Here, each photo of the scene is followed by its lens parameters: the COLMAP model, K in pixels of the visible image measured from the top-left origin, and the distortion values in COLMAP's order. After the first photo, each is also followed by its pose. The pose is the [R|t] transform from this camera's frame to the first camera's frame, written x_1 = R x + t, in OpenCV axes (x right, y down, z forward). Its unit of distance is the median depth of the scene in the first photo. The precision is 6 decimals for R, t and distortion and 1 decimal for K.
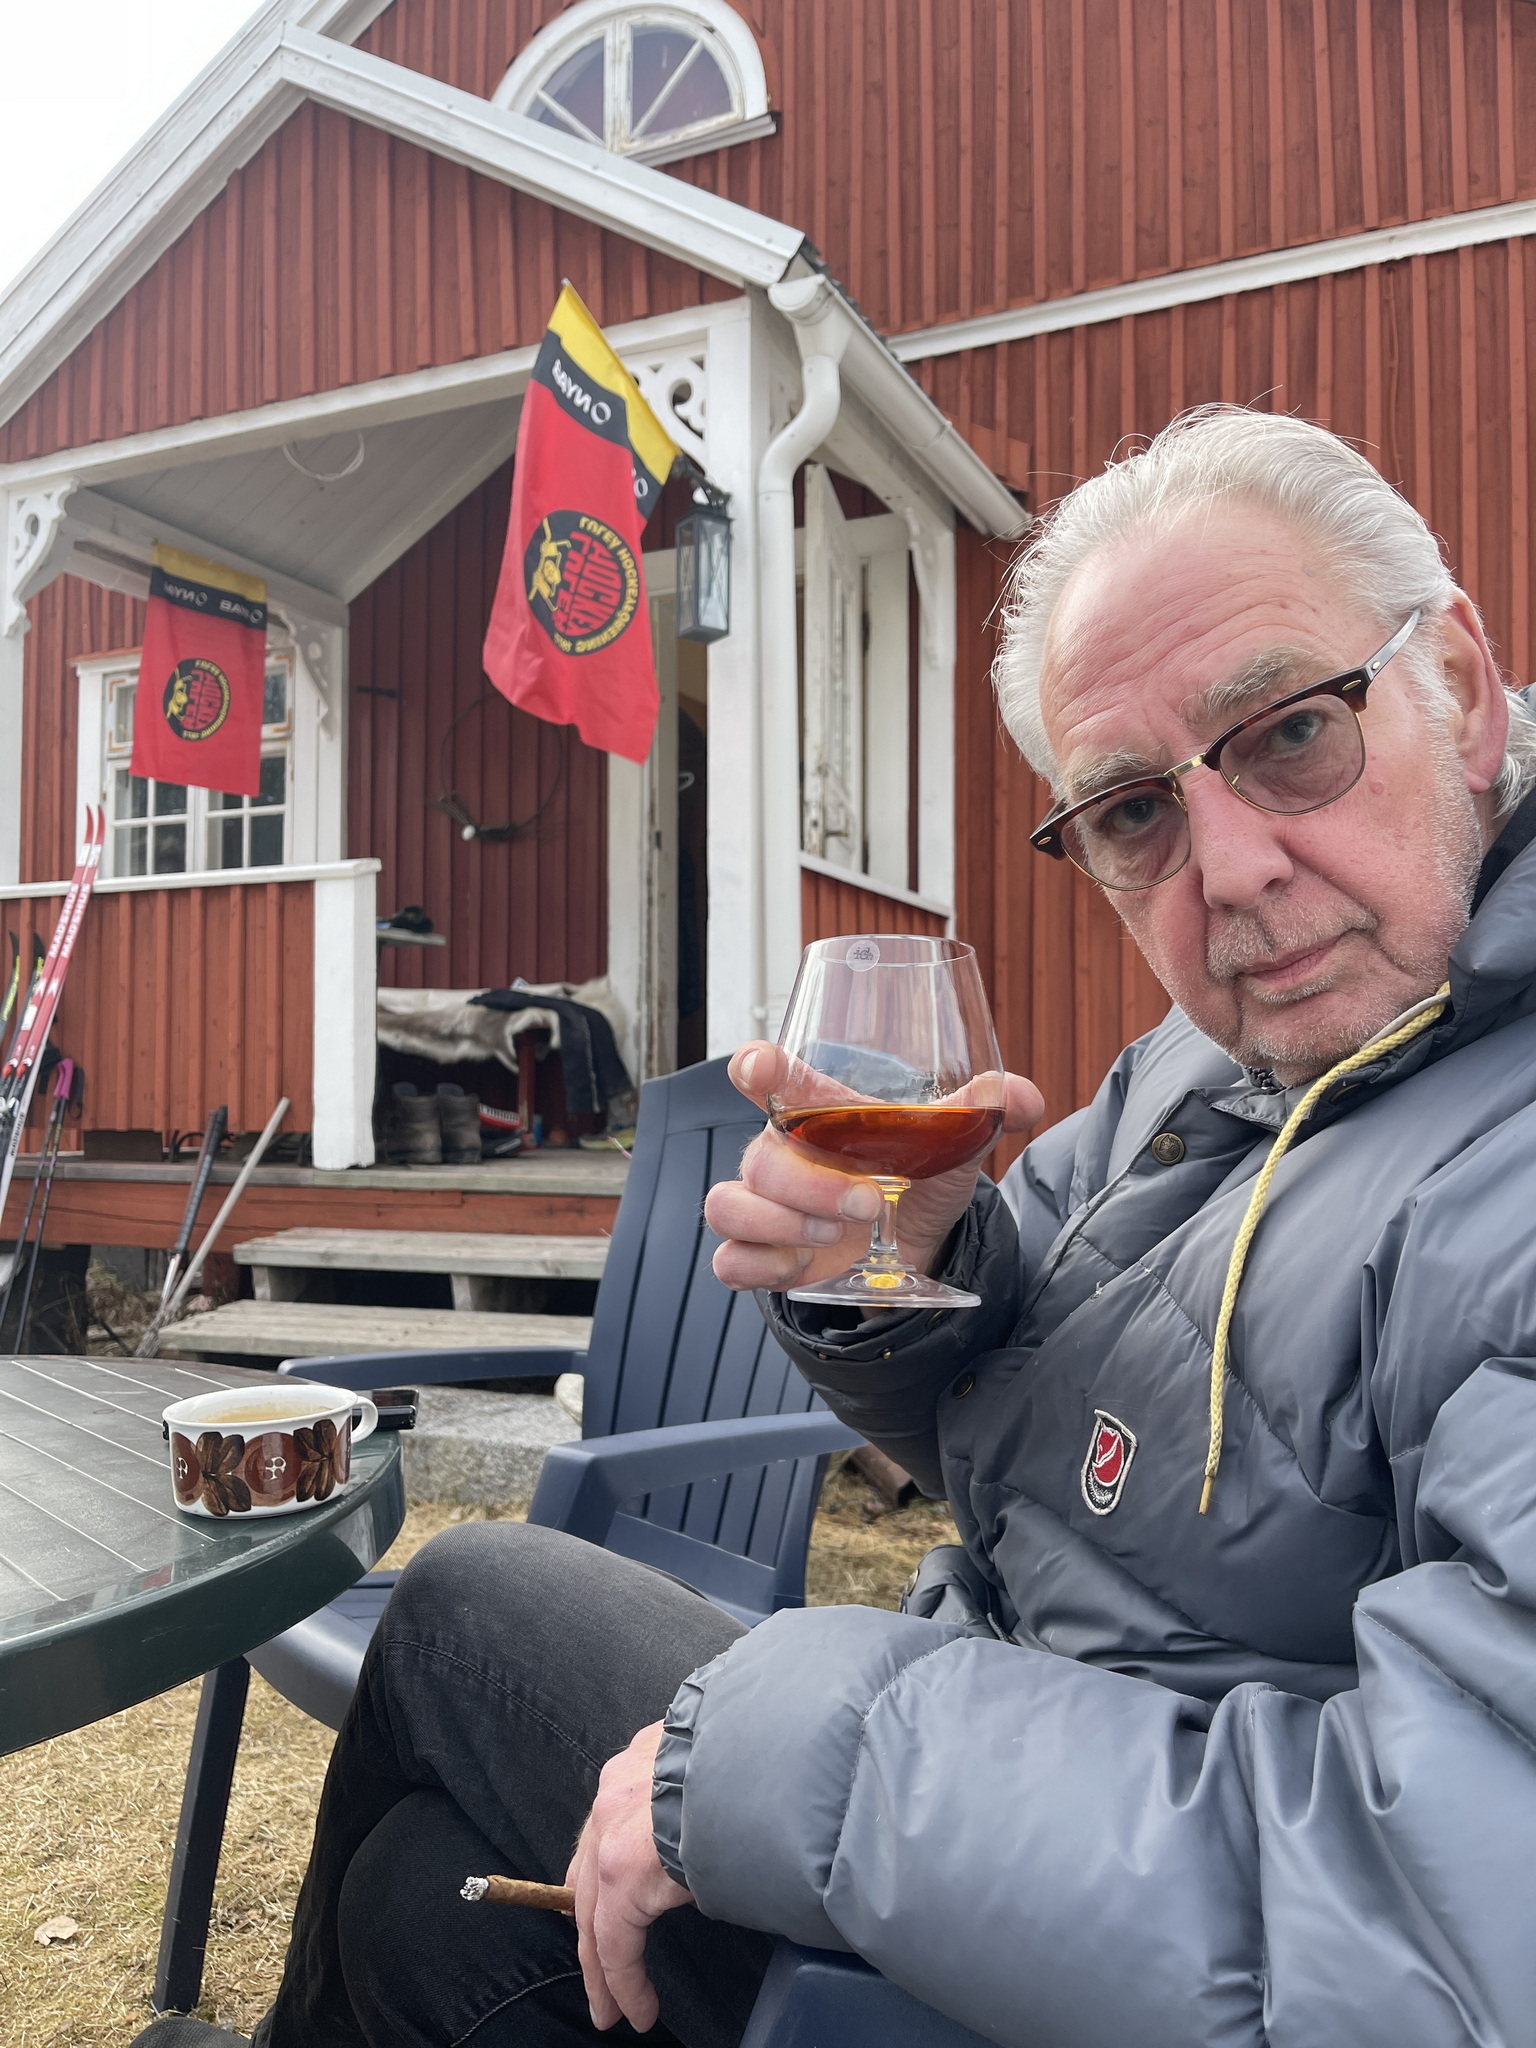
lens RADIAL K [[1437.8, 0, 773.8], [0, 1437.8, 1028.2], [0, 0, 1]] dist [-0.007376, -0.001766]
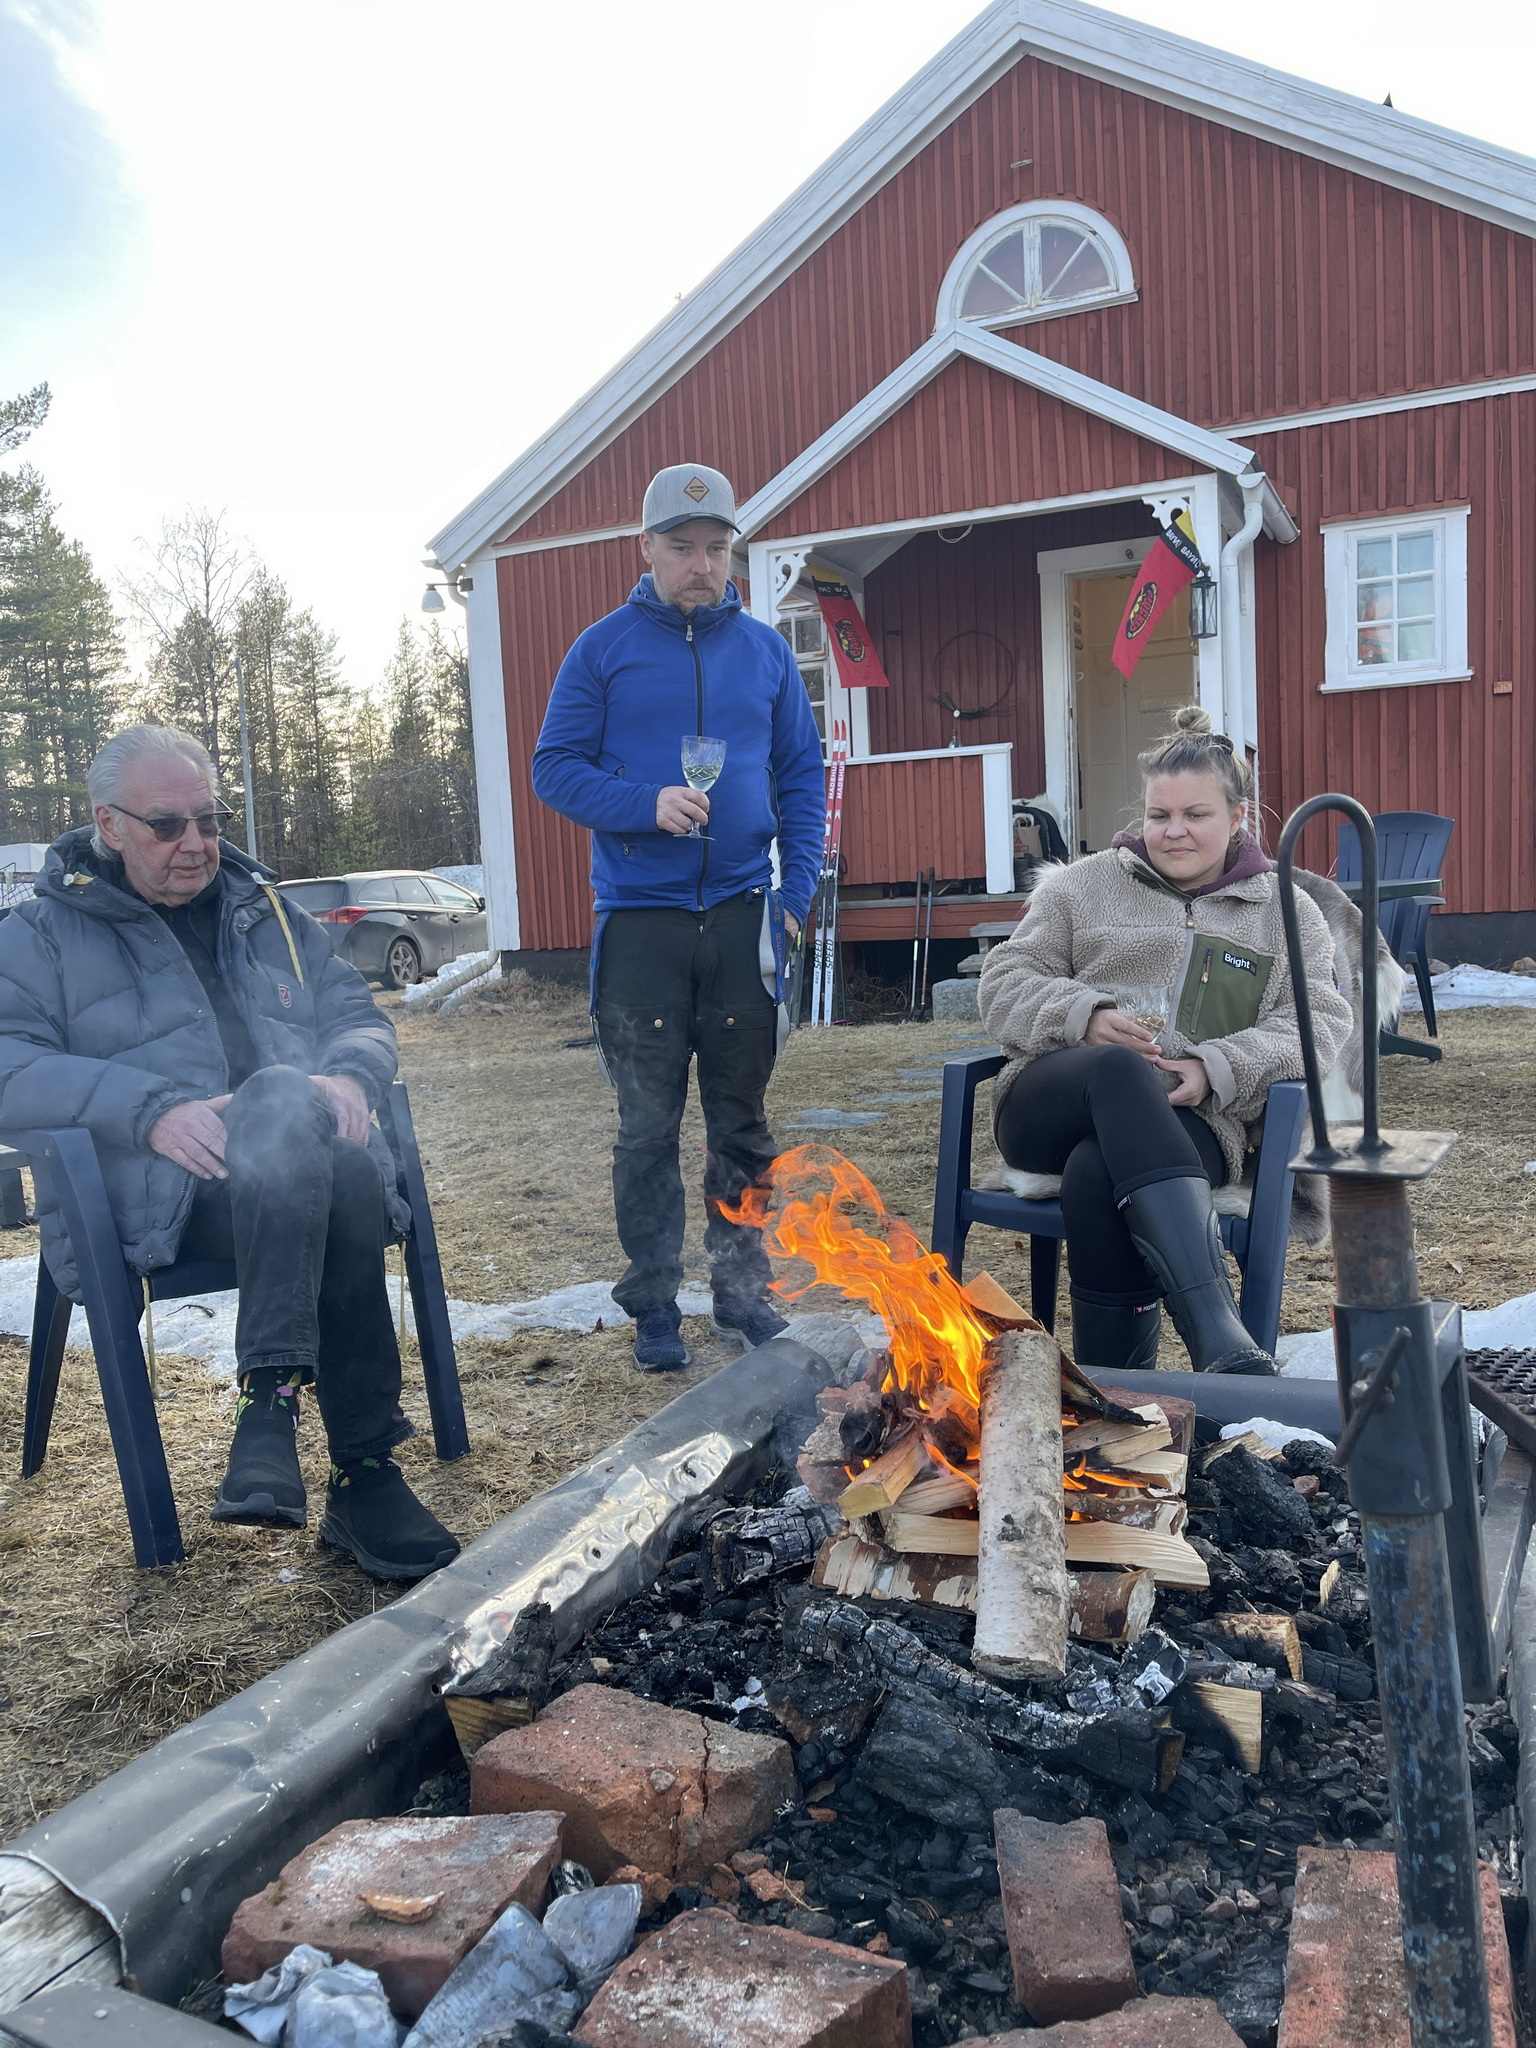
lens RADIAL K [[1437.8, 0, 761.5], [0, 1437.8, 1017.3], [0, 0, 1]] dist [-0.007376, -0.001766]
pose [[0.998462, -0.055418, -0.001866, -0.558540], [0.055207, 0.990408, 0.126663, -0.006762], [-0.005172, -0.126571, 0.991944, -0.934975]]
